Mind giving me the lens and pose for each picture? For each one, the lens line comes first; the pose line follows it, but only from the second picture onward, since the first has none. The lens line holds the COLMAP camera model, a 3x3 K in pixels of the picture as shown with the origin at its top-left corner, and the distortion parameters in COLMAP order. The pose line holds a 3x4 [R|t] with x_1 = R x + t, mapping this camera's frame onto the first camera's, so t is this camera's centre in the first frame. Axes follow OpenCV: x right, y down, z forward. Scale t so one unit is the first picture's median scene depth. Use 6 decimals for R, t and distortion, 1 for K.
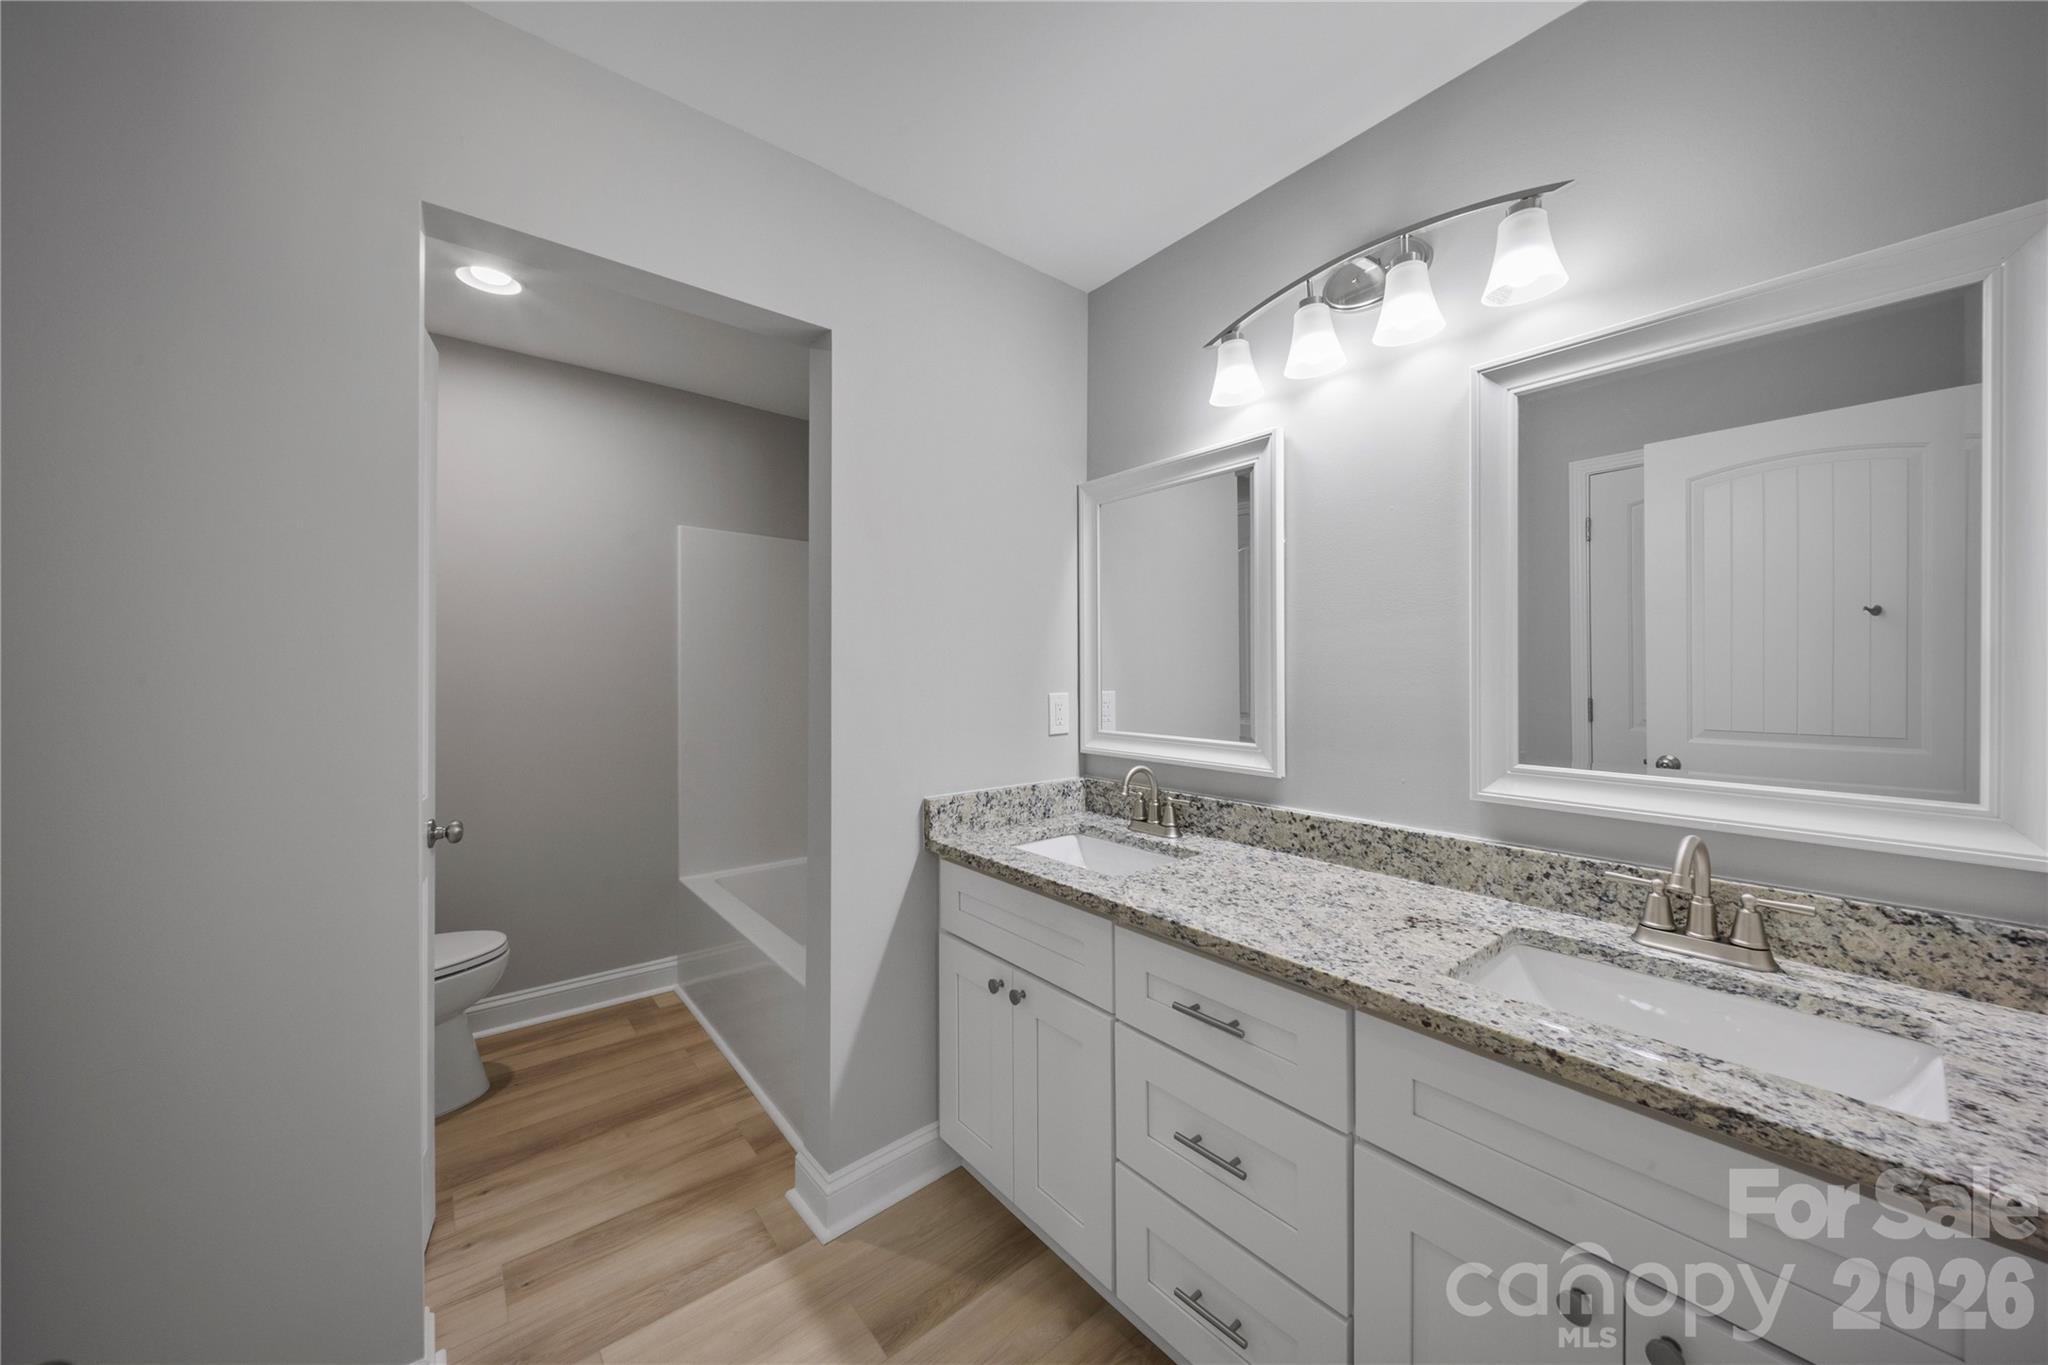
lens RADIAL K [[711.3, 0, 1025.8], [0, 711.3, 671.8], [0, 0, 1]] dist [0.006896, -0.004586]
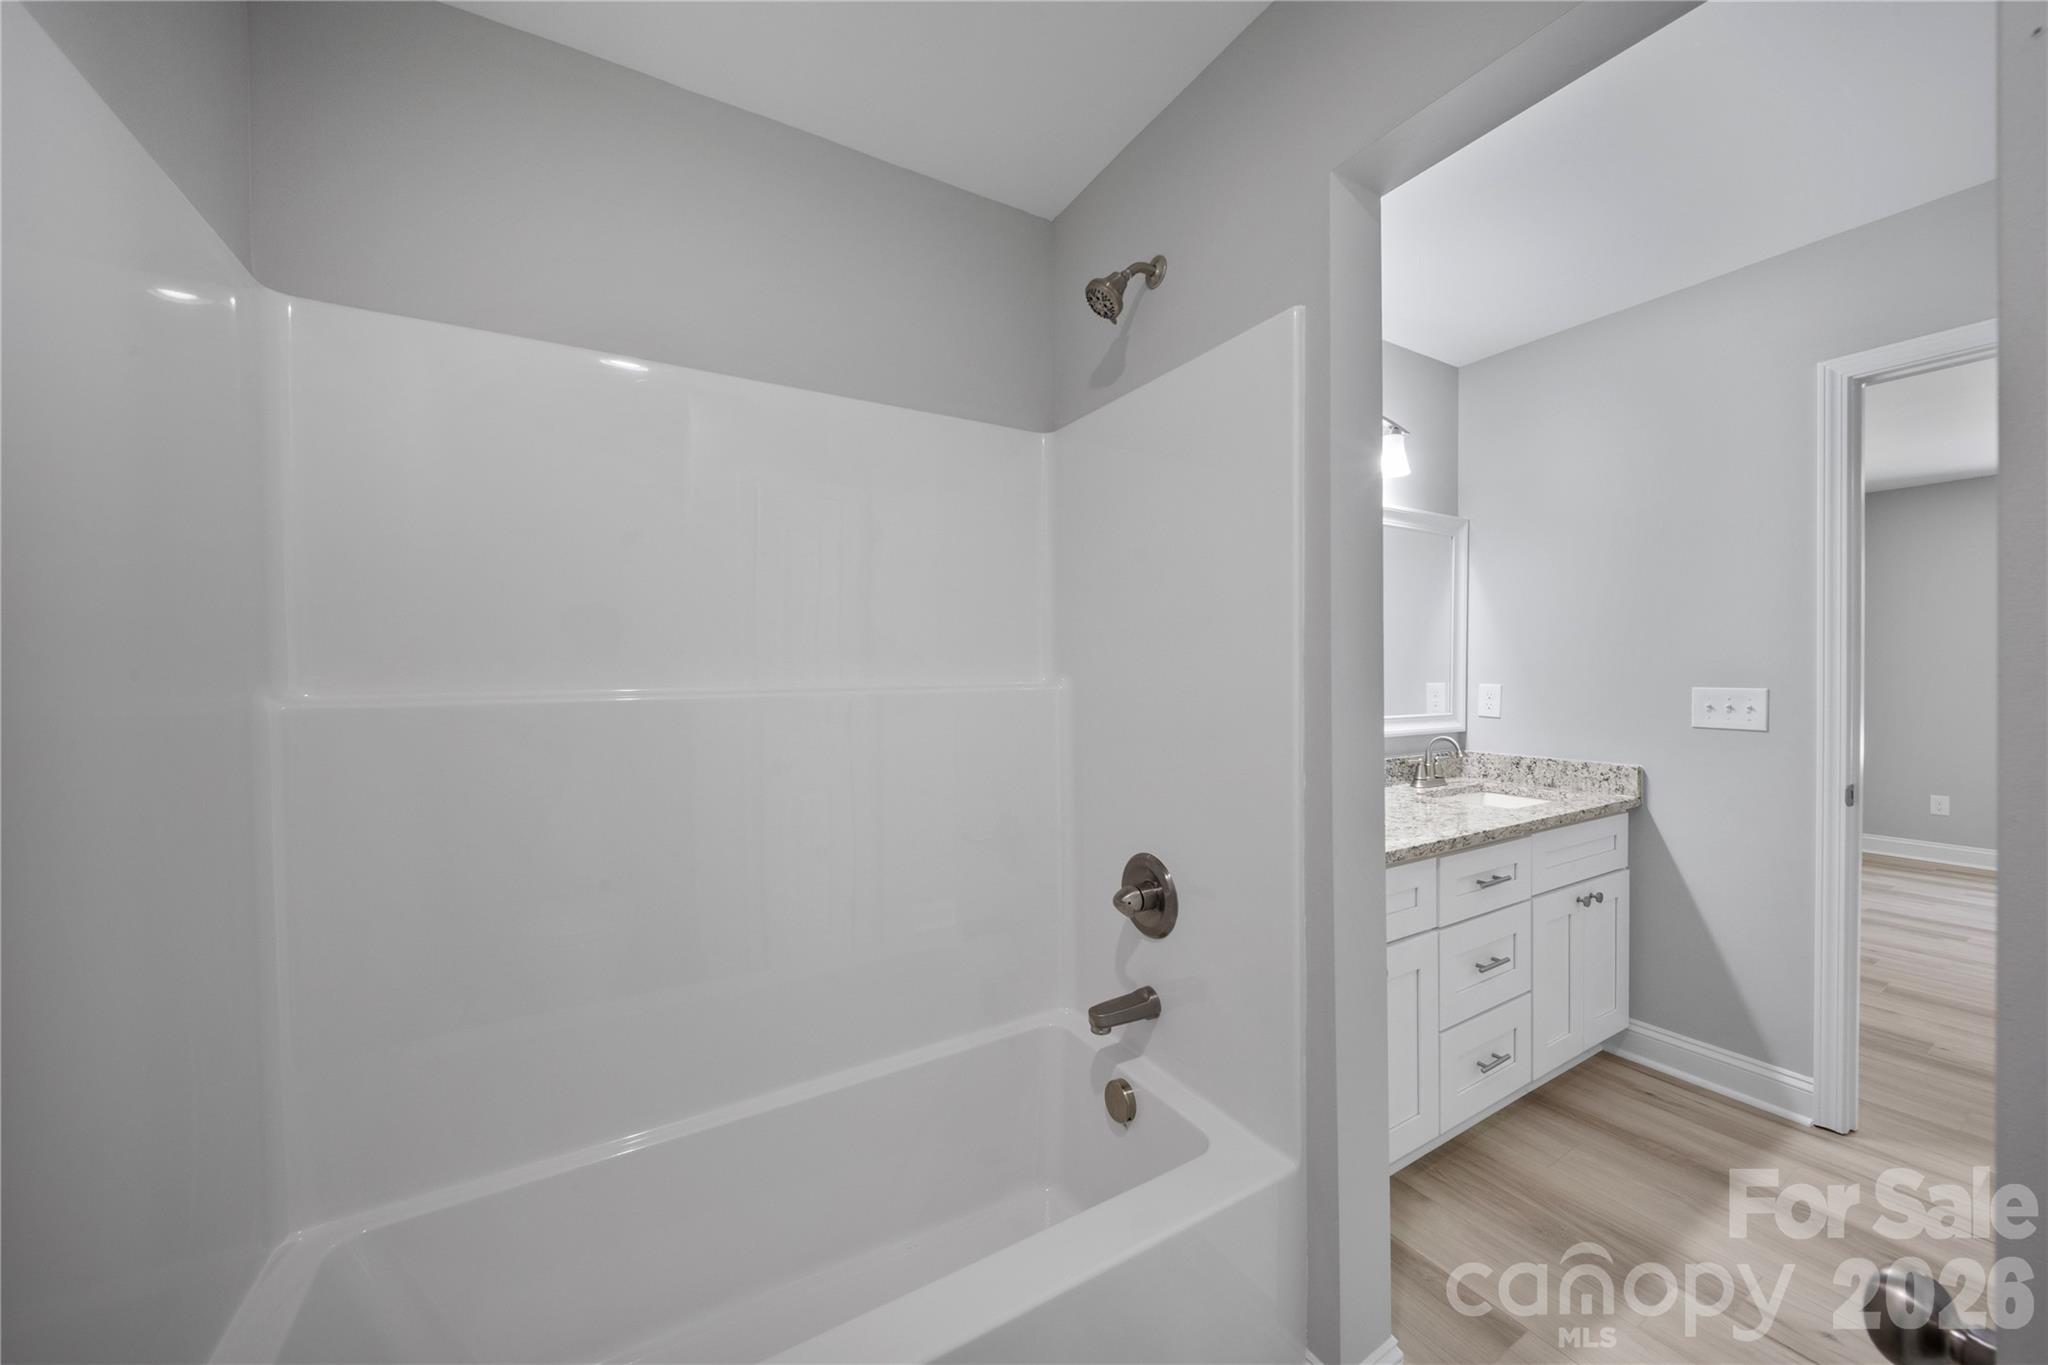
lens RADIAL K [[711.3, 0, 1025.8], [0, 711.3, 671.8], [0, 0, 1]] dist [0.006896, -0.004586]
pose [[0.175552, -0.012832, 0.984387, -1.365220], [0.003513, 0.999917, 0.012408, -0.011683], [-0.984464, 0.001280, 0.175582, 1.584400]]
